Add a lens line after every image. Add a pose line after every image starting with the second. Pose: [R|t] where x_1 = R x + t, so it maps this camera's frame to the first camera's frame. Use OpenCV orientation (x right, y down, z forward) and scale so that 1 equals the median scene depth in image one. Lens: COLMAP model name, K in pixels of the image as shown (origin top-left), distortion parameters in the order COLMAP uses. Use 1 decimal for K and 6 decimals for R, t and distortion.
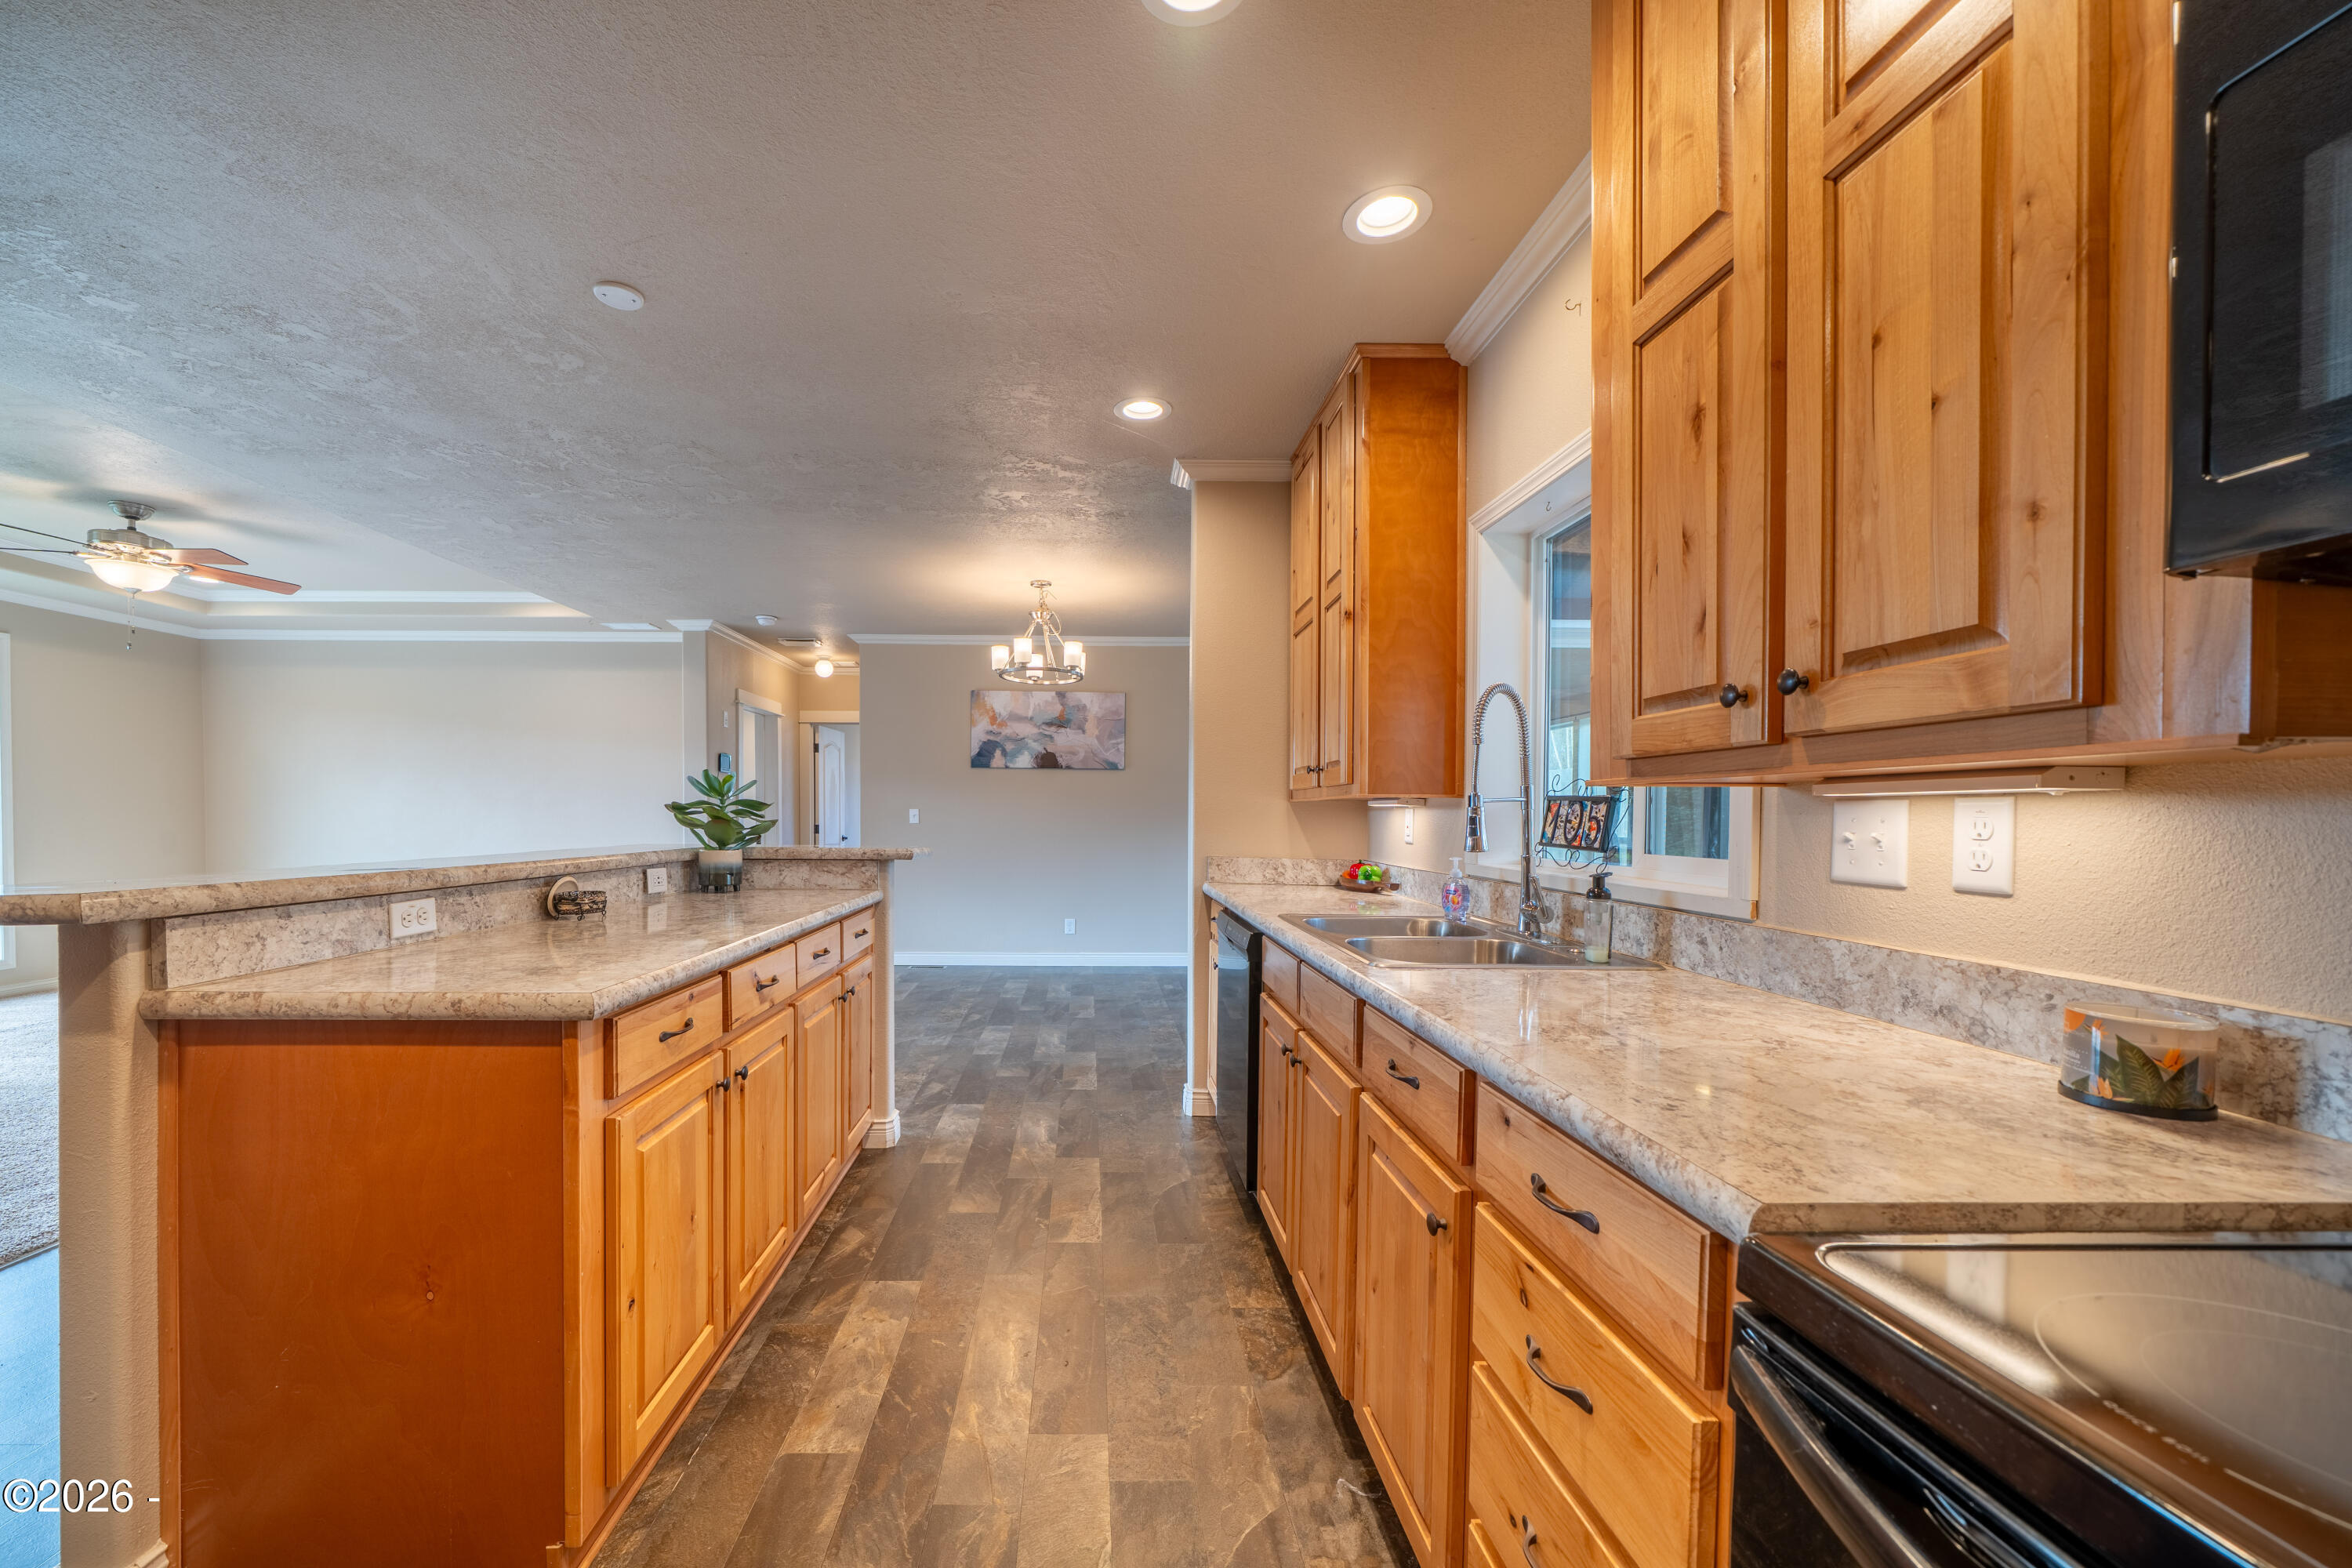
lens RADIAL K [[889.9, 0, 1099.2], [0, 889.9, 831.9], [0, 0, 1]] dist [-0.000217, -0.000648]
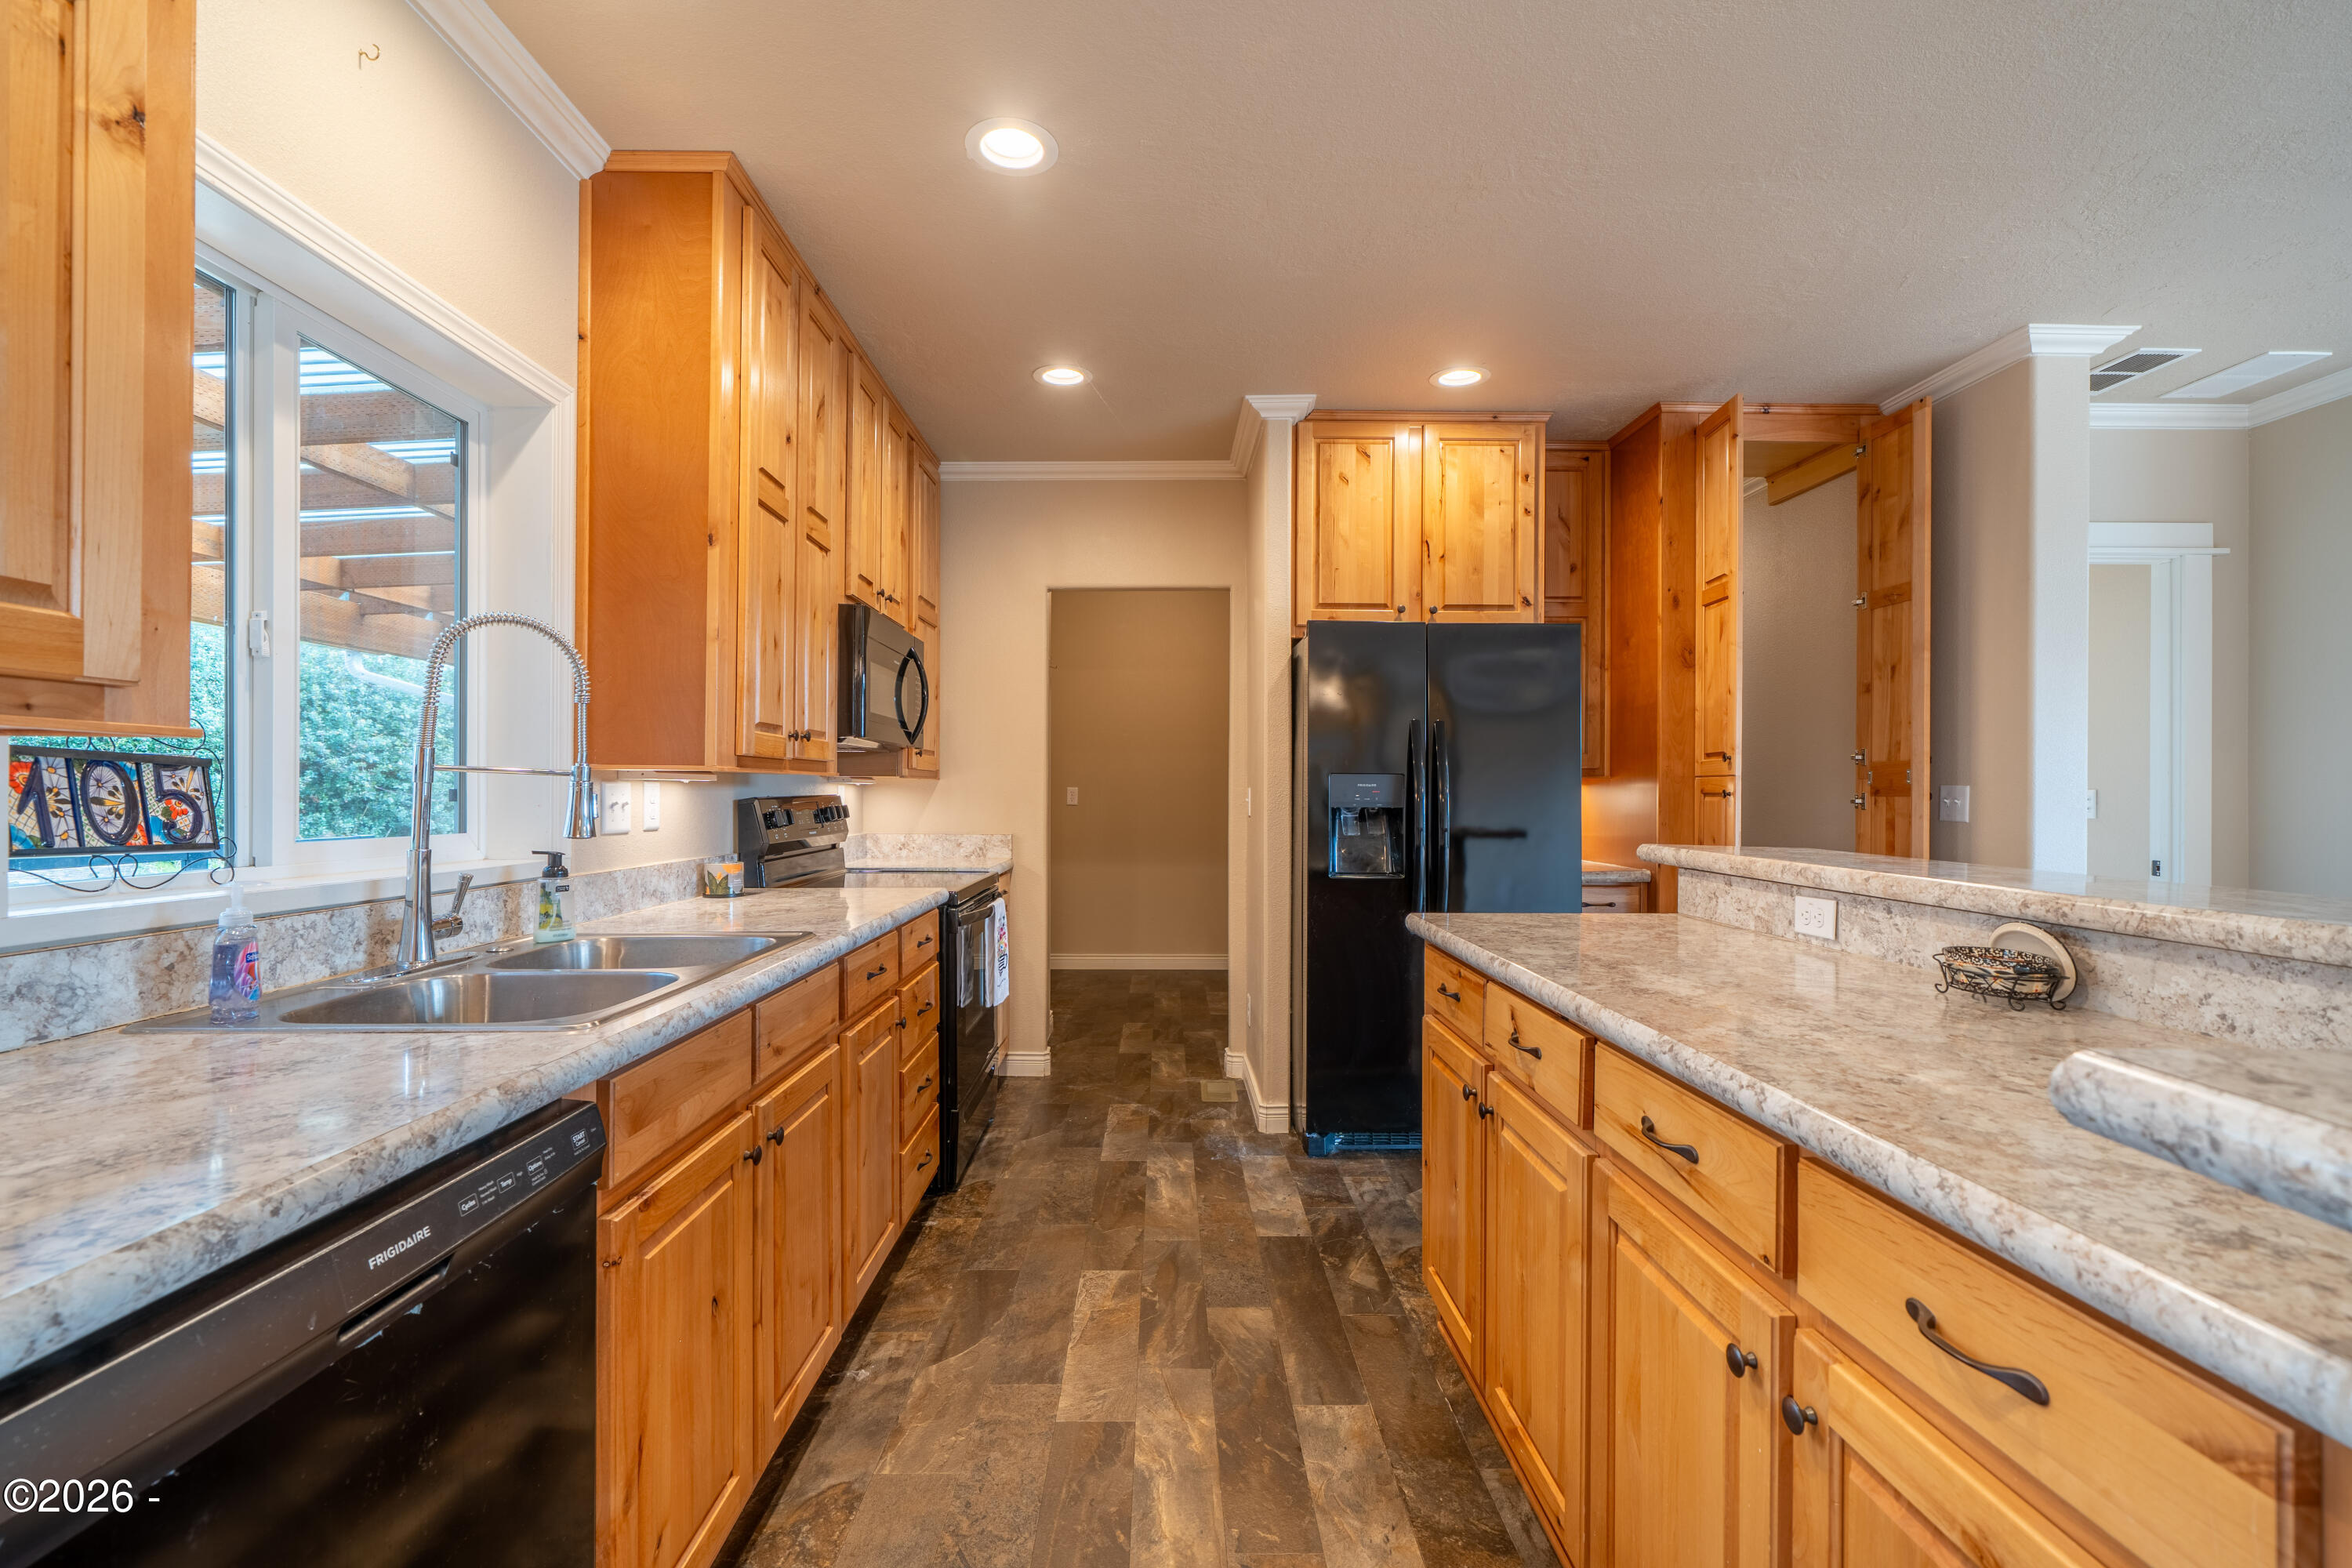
lens RADIAL K [[1049.8, 0, 1203.1], [0, 1049.8, 788.6], [0, 0, 1]] dist [-0.003310, 0.001331]
pose [[-0.999537, -0.011135, -0.028326, -0.067042], [-0.011576, 0.999813, 0.015477, -0.027839], [0.028148, 0.015798, -0.999479, 1.270944]]
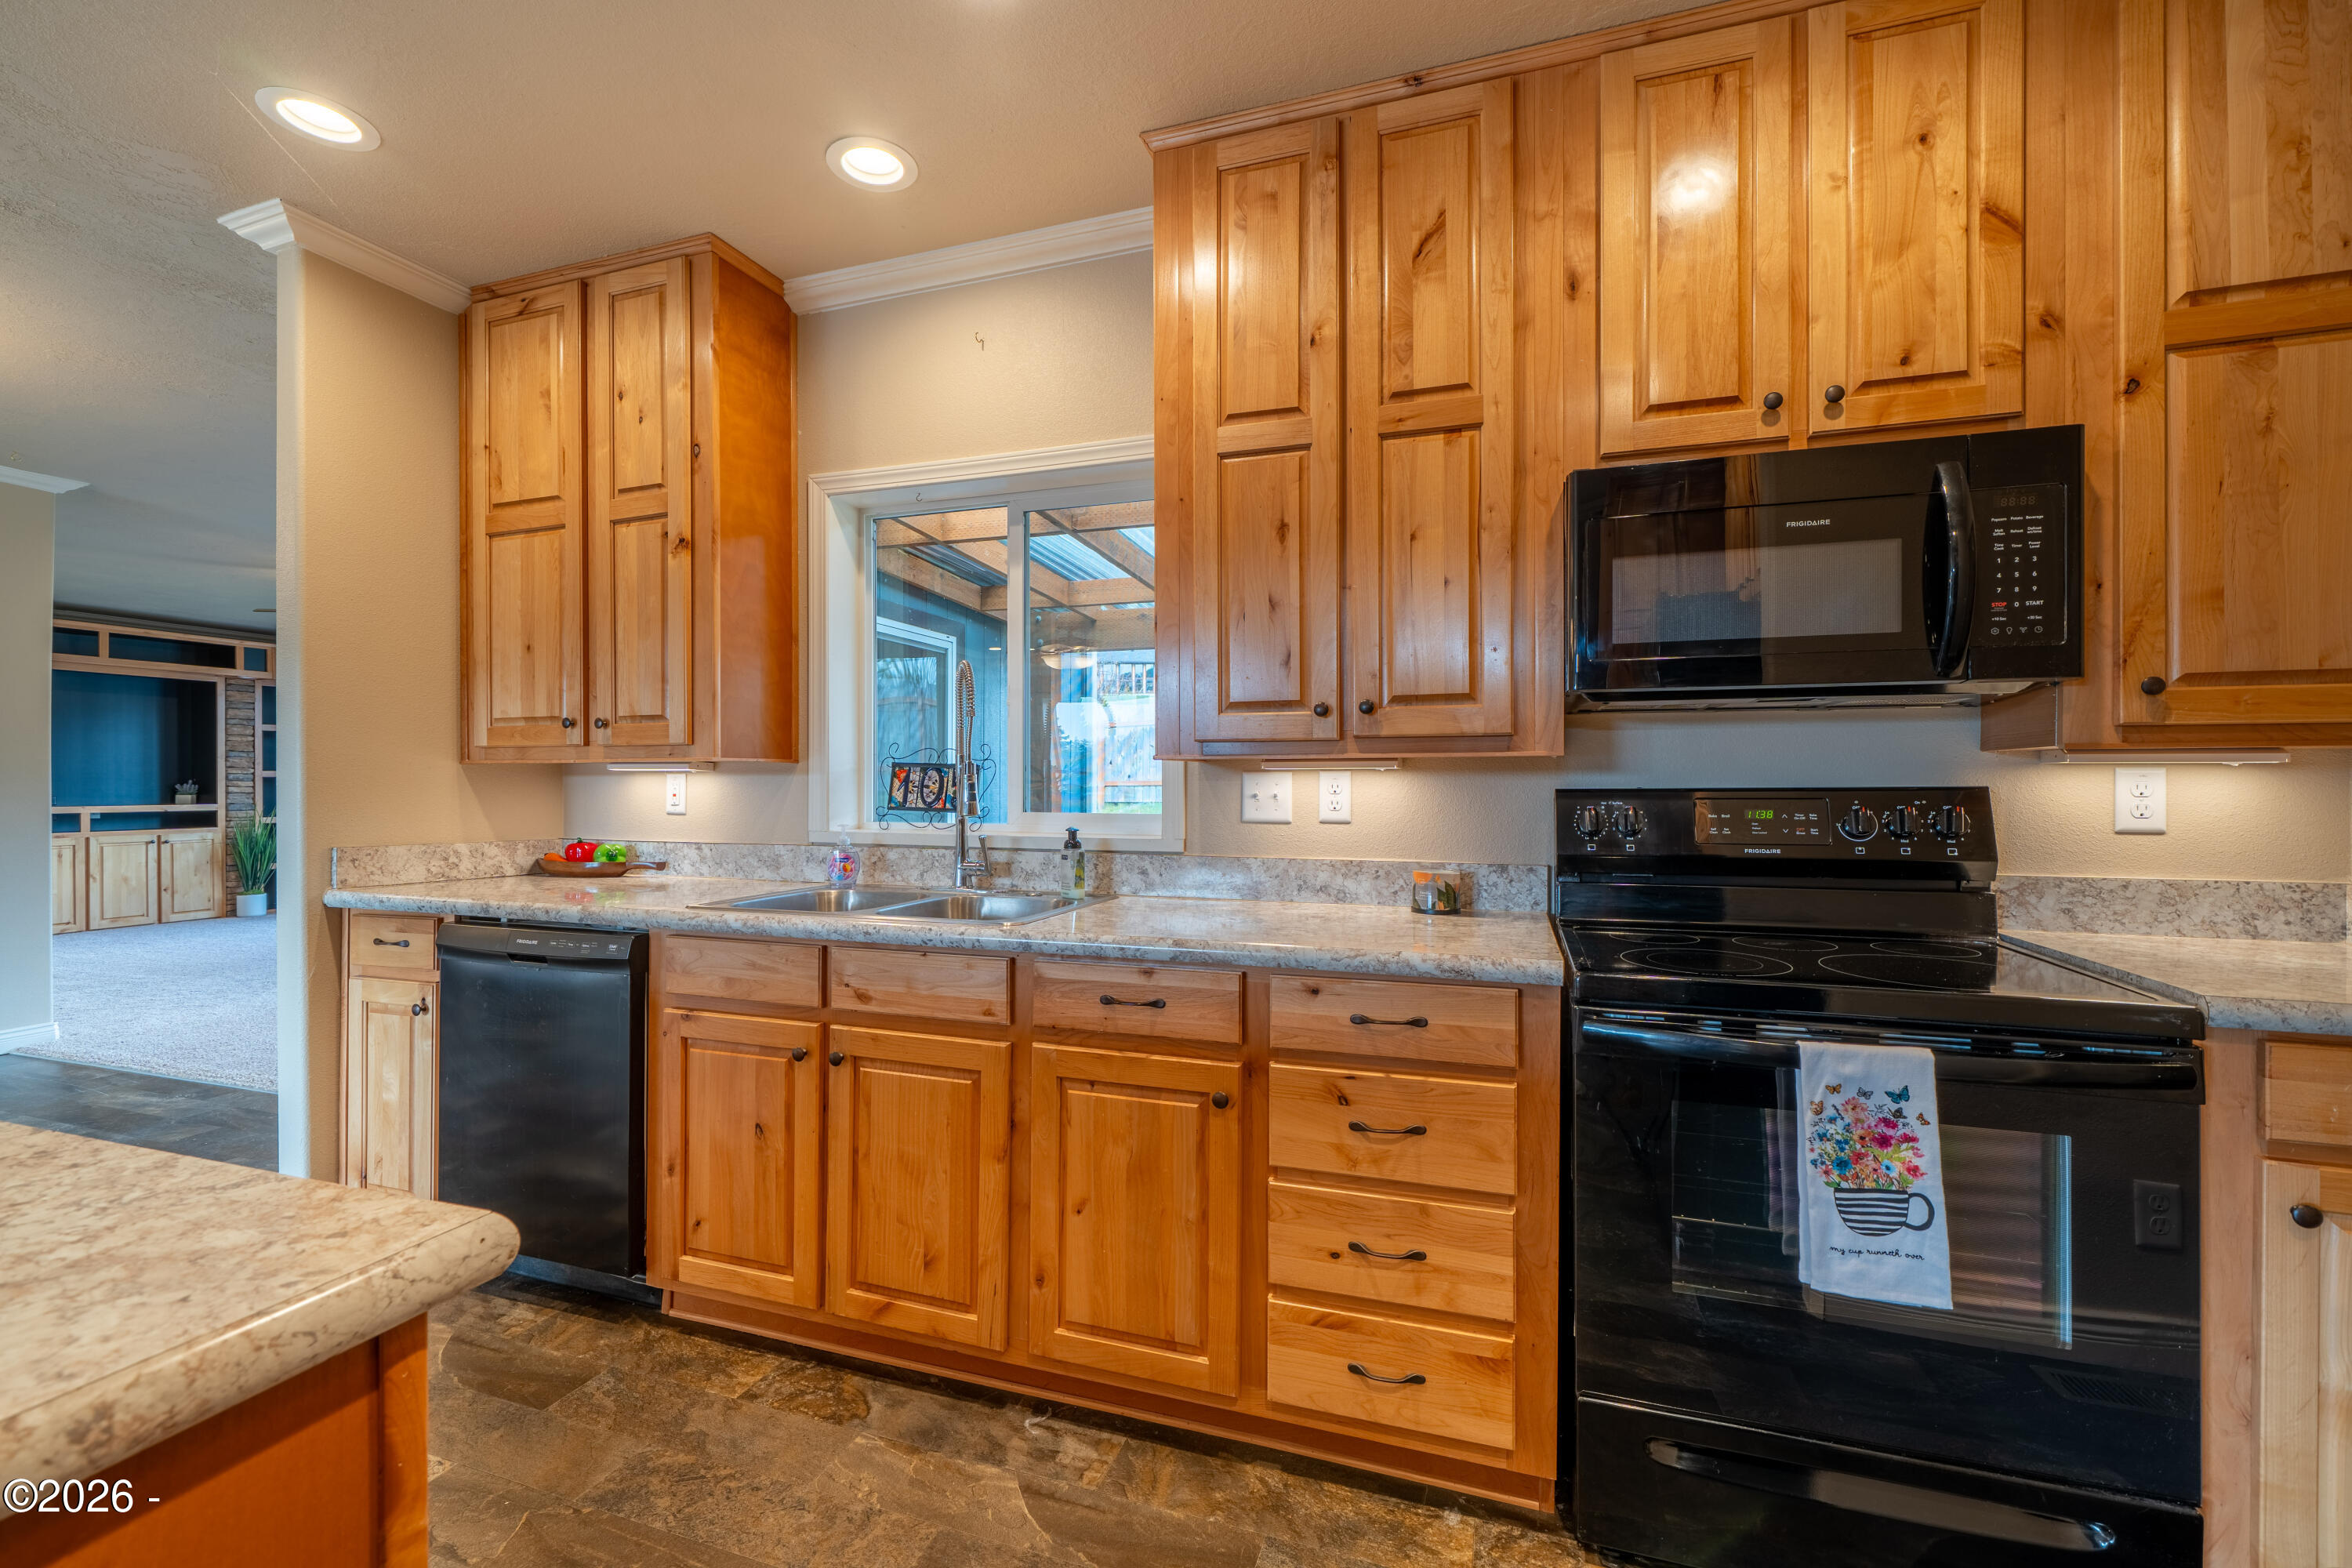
lens RADIAL K [[979.6, 0, 1178.5], [0, 979.6, 785.6], [0, 0, 1]] dist [-0.003481, -0.000316]
pose [[0.333901, -0.009179, 0.942563, -0.400529], [0.019988, 0.999797, 0.002656, -0.007857], [-0.942396, 0.017953, 0.334017, 0.236676]]
